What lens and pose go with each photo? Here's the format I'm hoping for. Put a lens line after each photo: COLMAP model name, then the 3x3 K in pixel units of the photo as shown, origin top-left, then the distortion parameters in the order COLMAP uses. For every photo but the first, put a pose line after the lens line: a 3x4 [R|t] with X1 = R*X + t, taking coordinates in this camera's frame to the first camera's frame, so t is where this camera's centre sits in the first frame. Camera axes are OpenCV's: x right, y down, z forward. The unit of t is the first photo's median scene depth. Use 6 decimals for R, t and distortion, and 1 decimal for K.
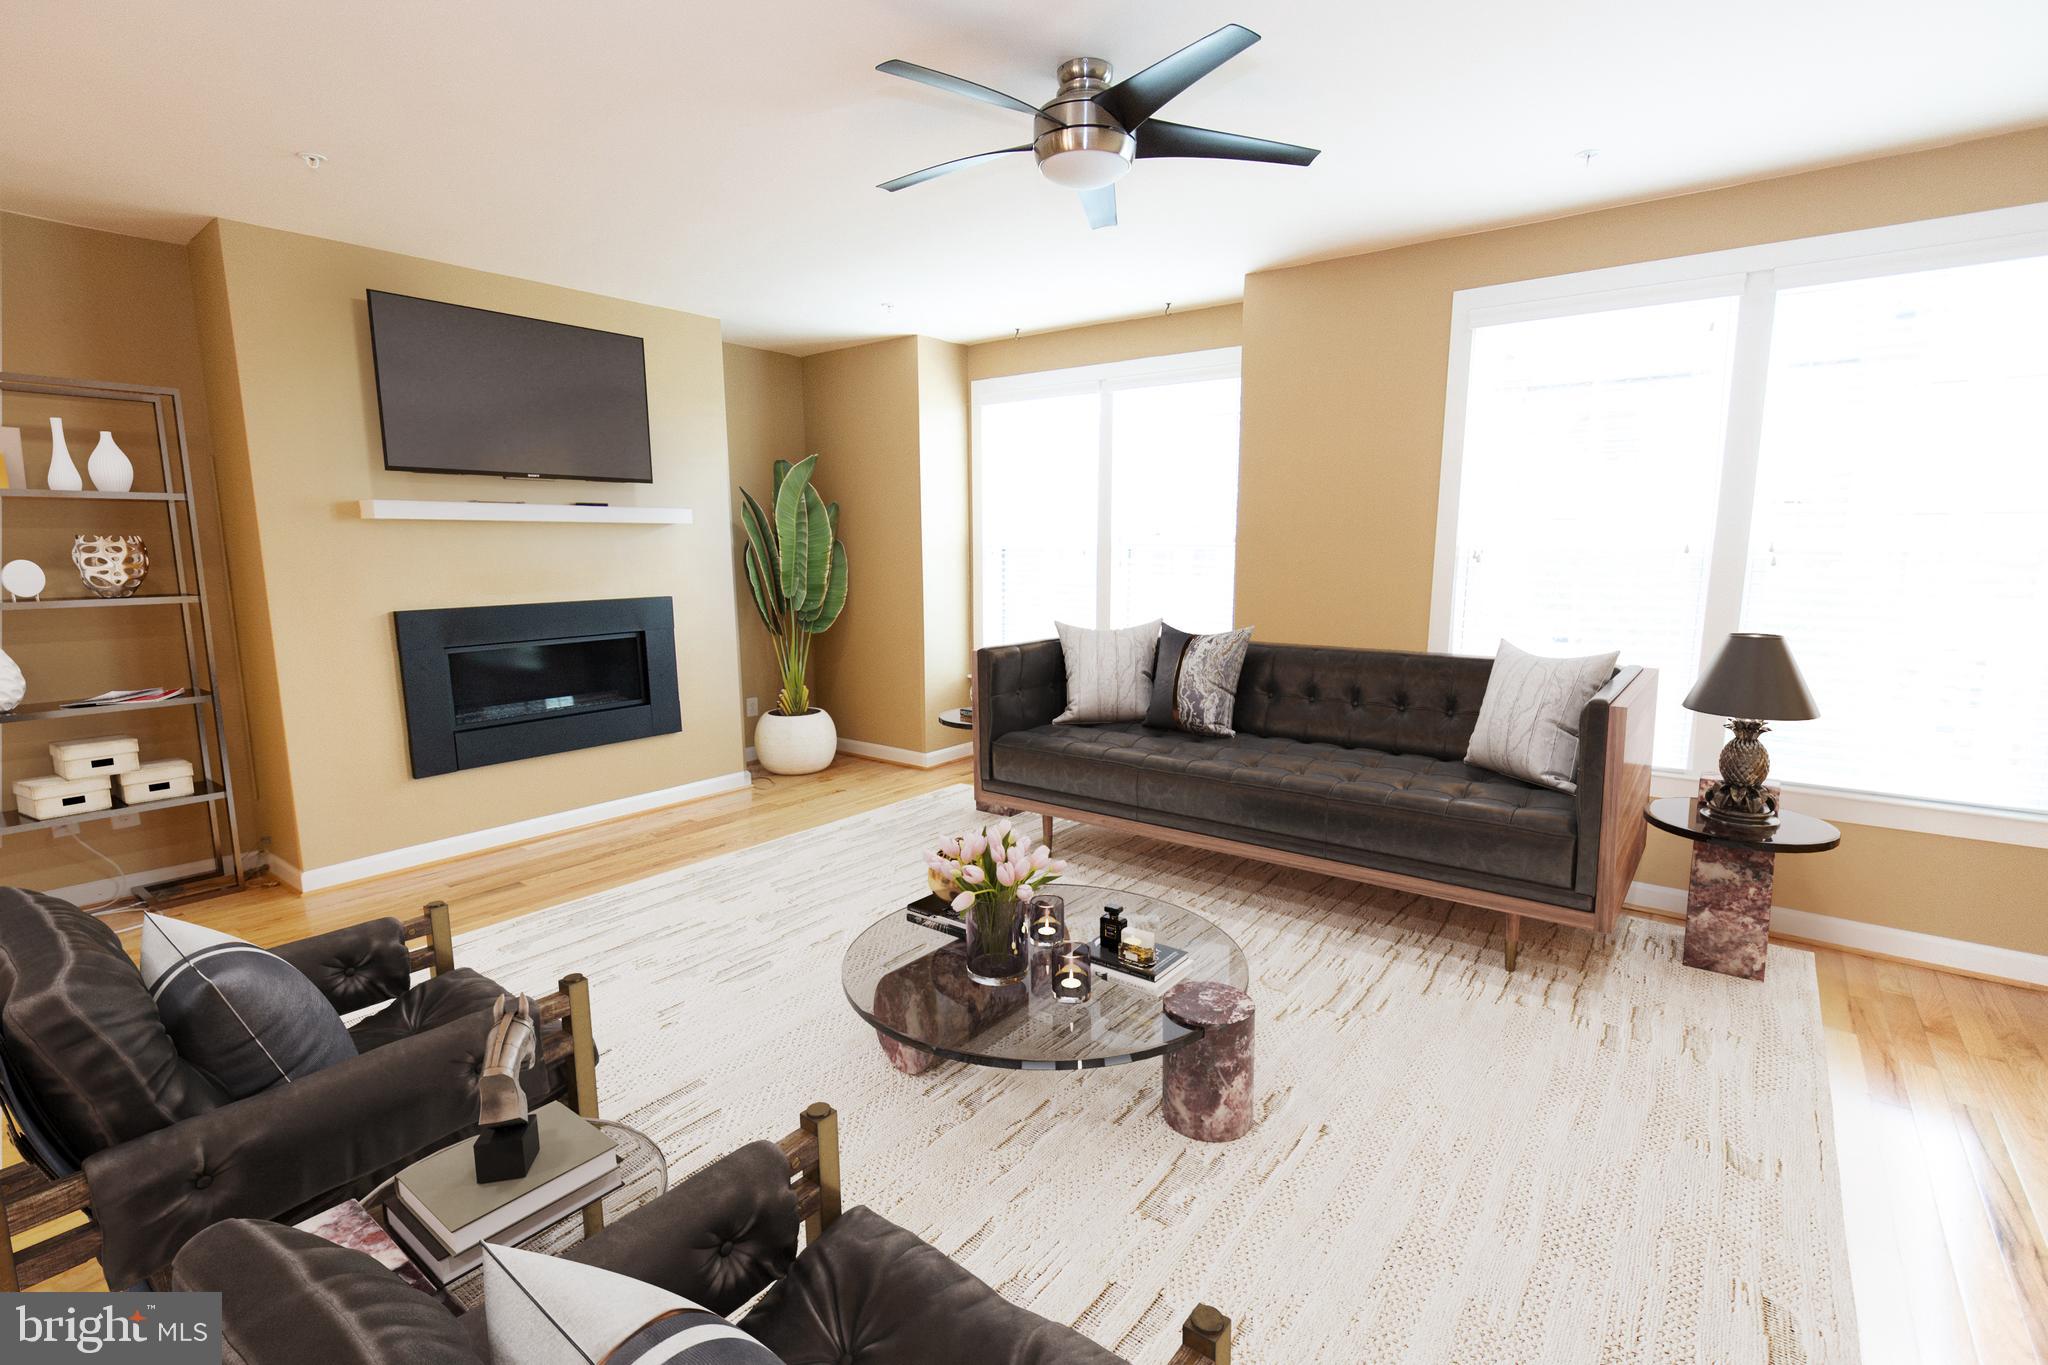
lens RADIAL K [[950.7, 0, 1019.6], [0, 950.7, 686.6], [0, 0, 1]] dist [0.004702, -0.002683]
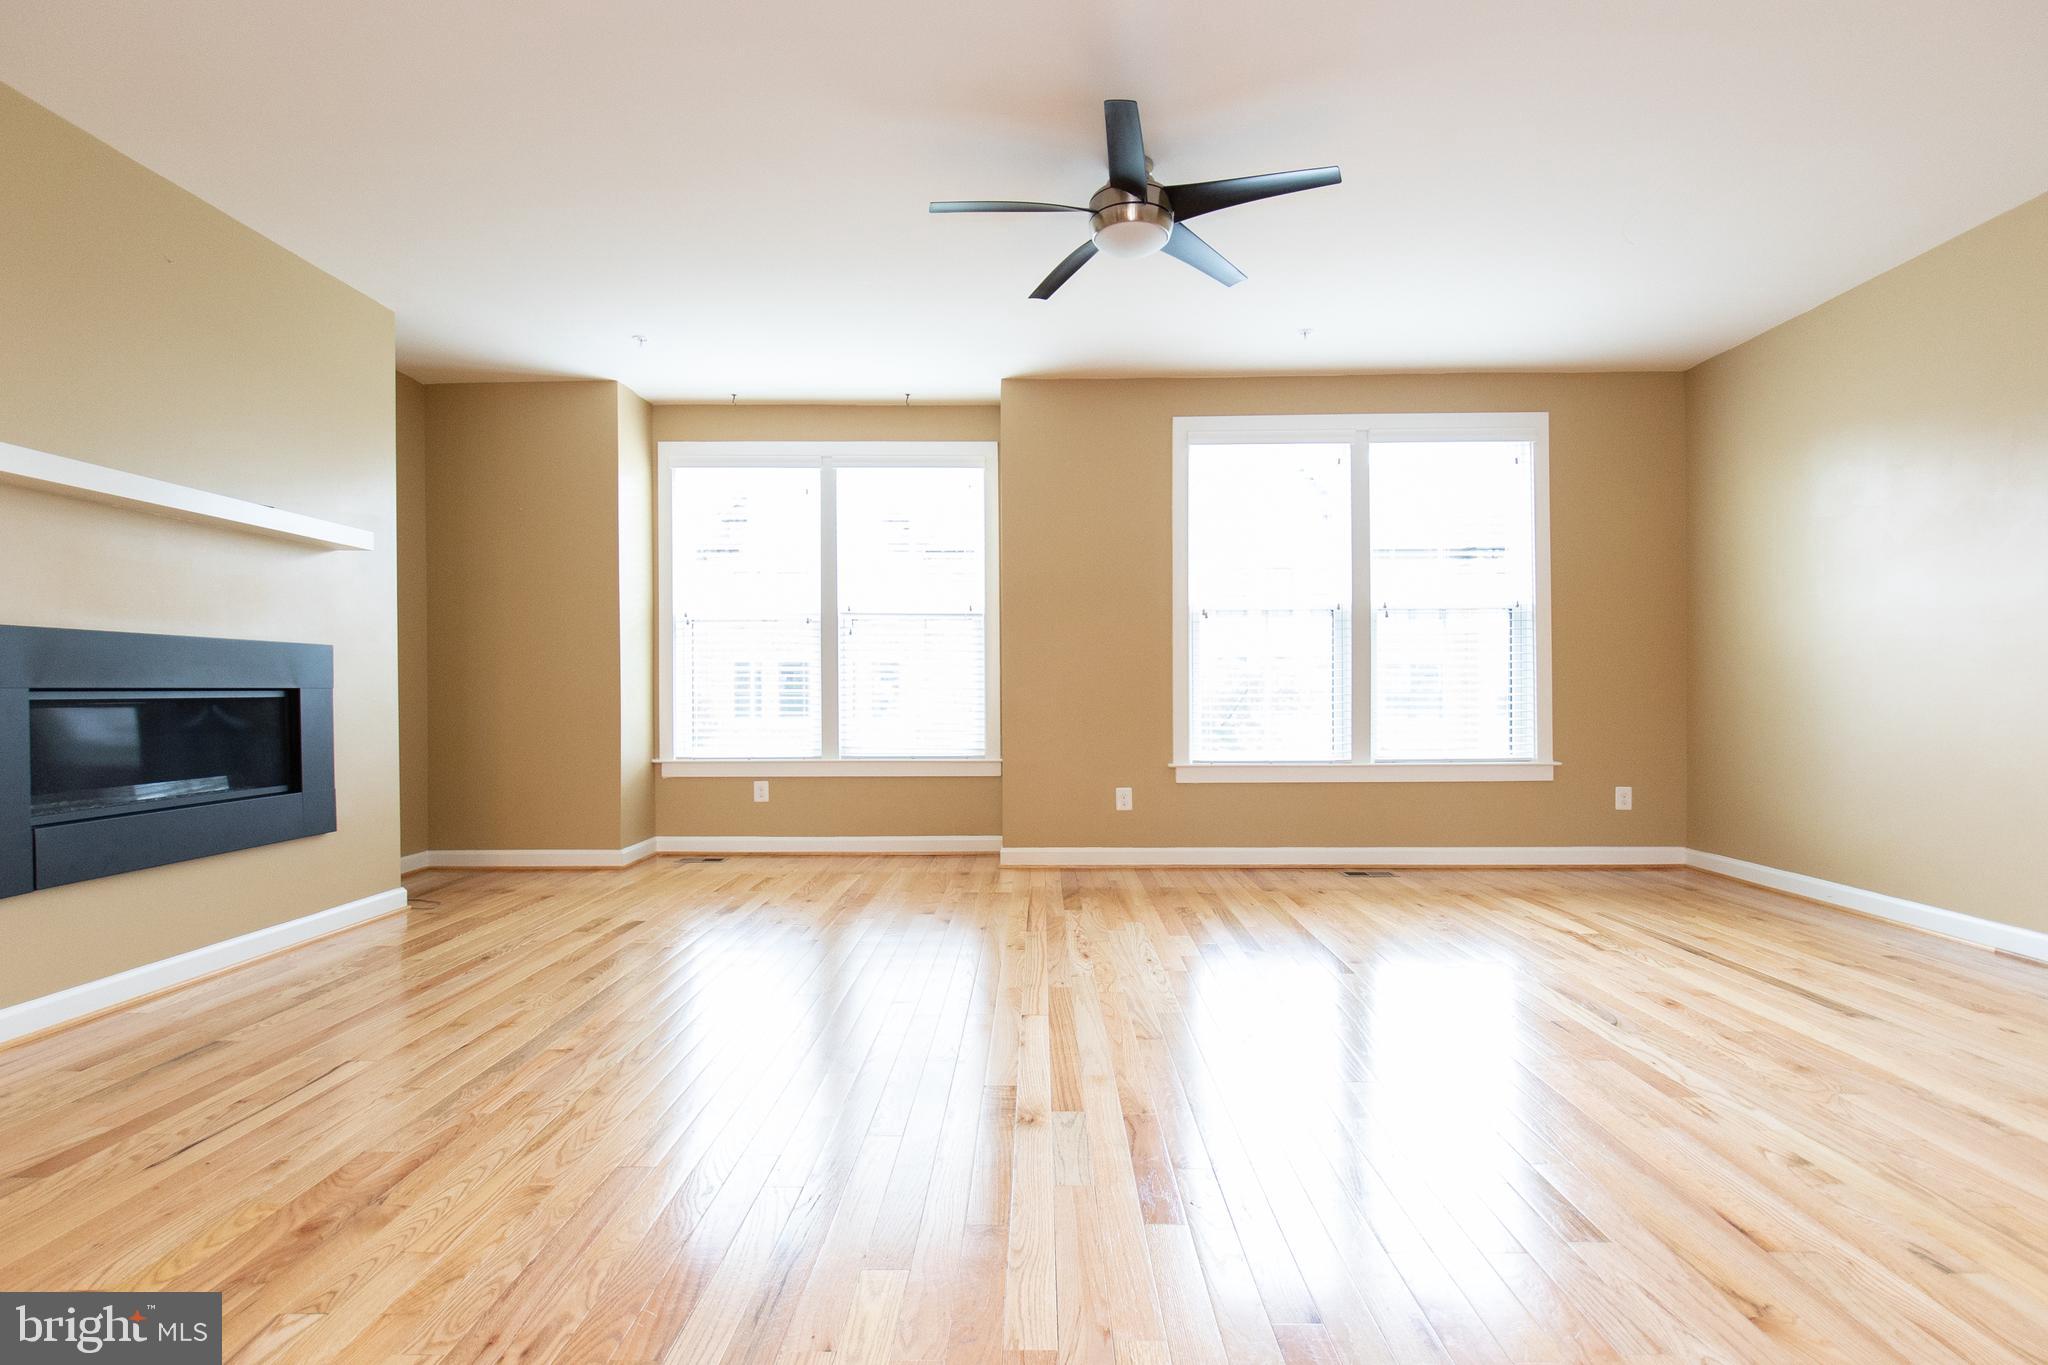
lens RADIAL K [[950.7, 0, 1034.2], [0, 950.7, 689.8], [0, 0, 1]] dist [0.004702, -0.002683]
pose [[0.796298, 0.001243, 0.604904, -0.389830], [0.093386, 0.987757, -0.124964, 0.084603], [-0.597653, 0.155998, 0.786432, 0.102322]]
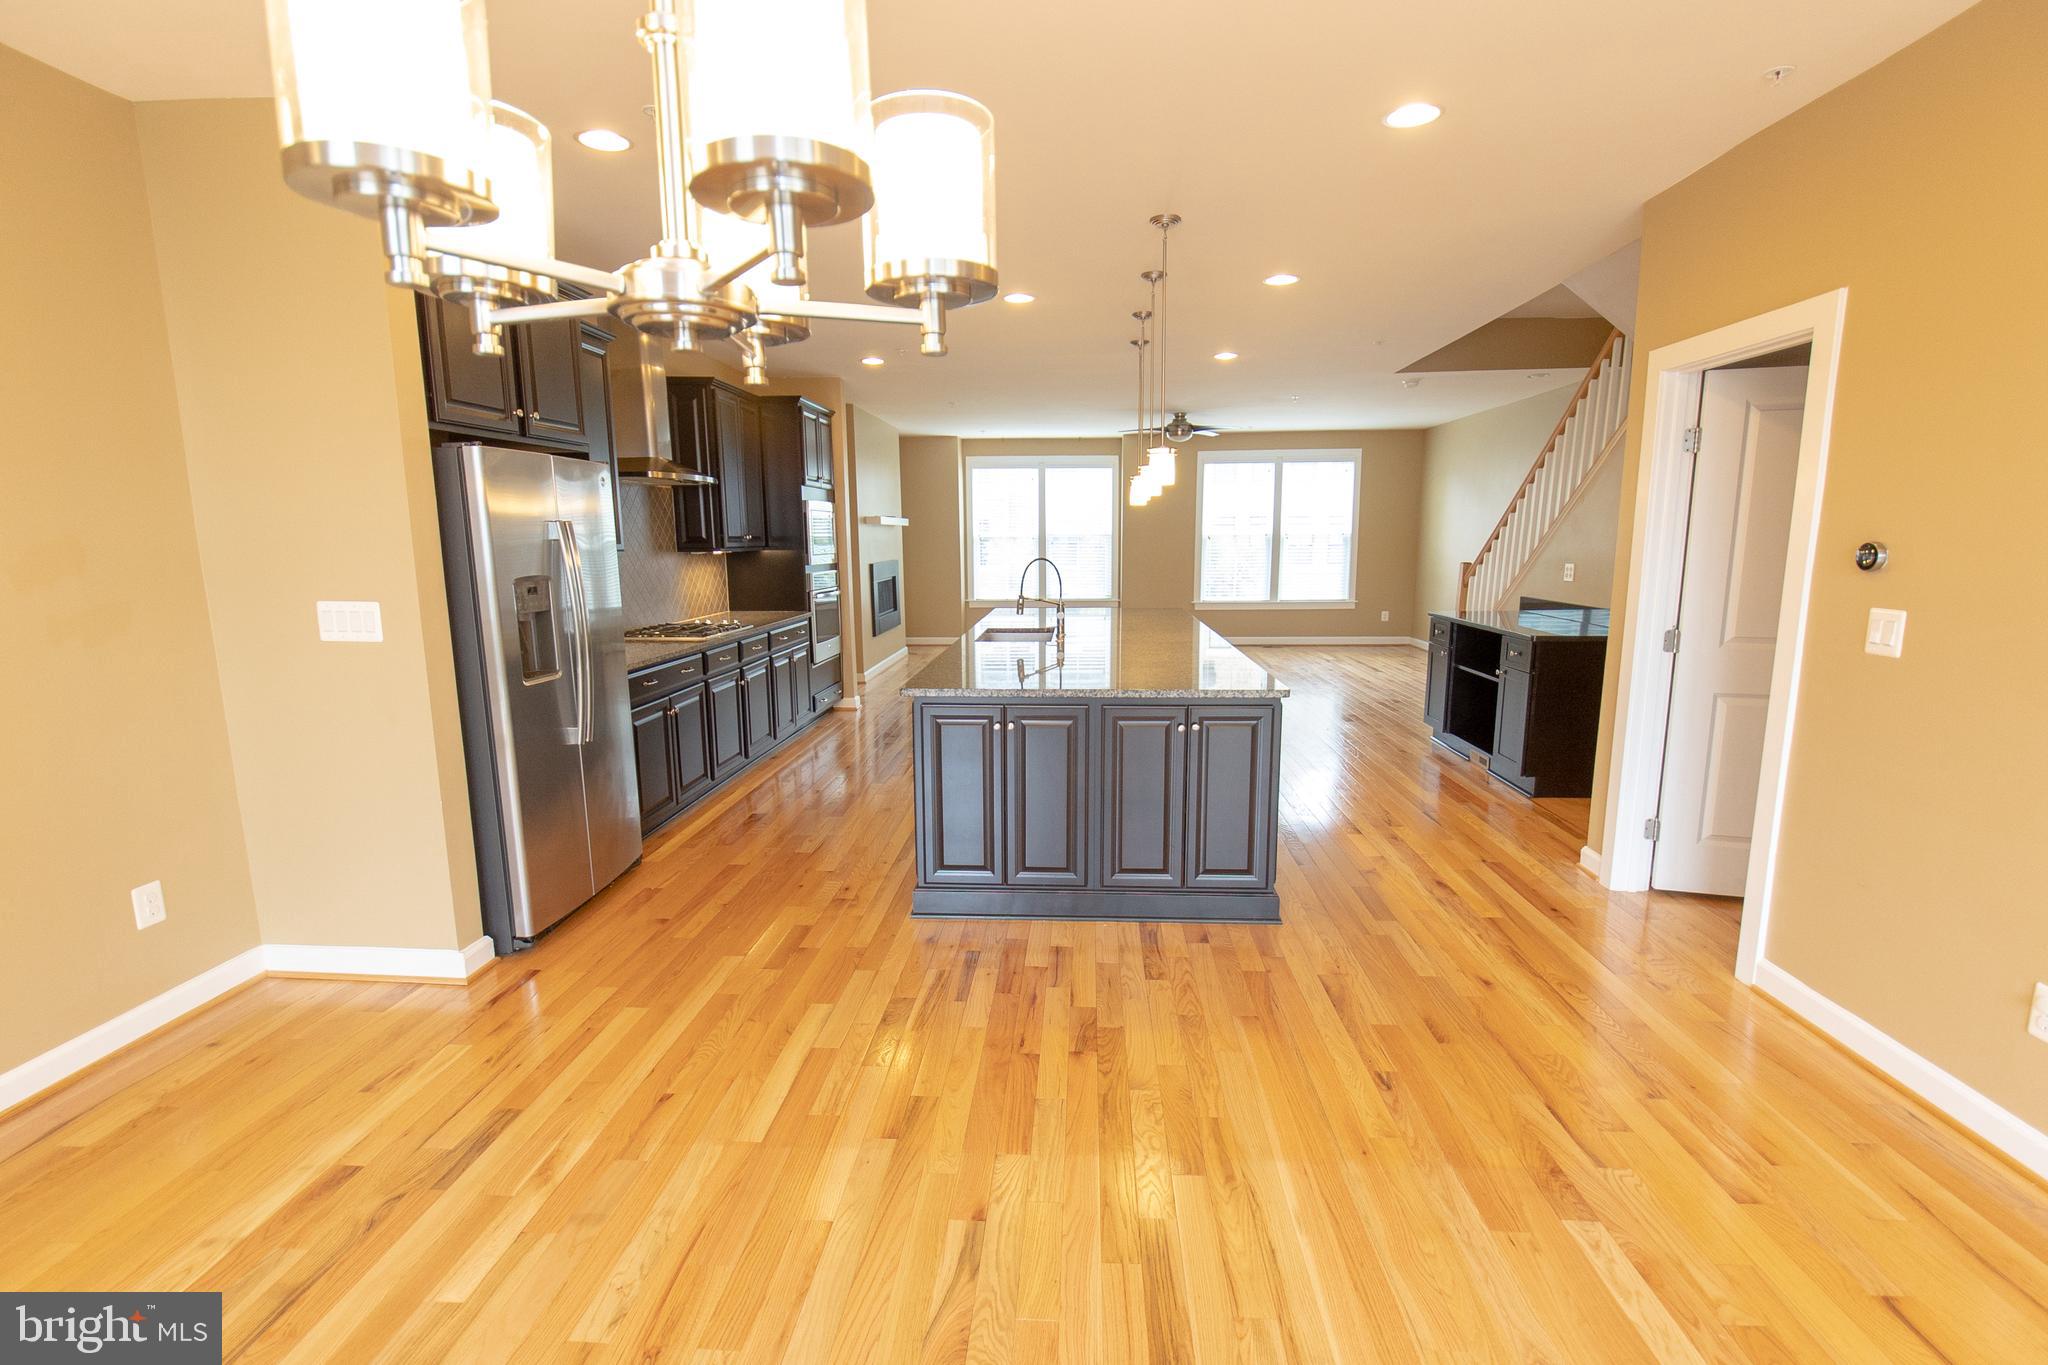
lens RADIAL K [[950.7, 0, 1018.1], [0, 950.7, 692.8], [0, 0, 1]] dist [0.004702, -0.002683]
pose [[0.826884, -0.100134, 0.553386, -1.393816], [0.093410, 0.994806, 0.040432, 0.139564], [-0.554561, 0.018259, 0.831943, -0.940511]]
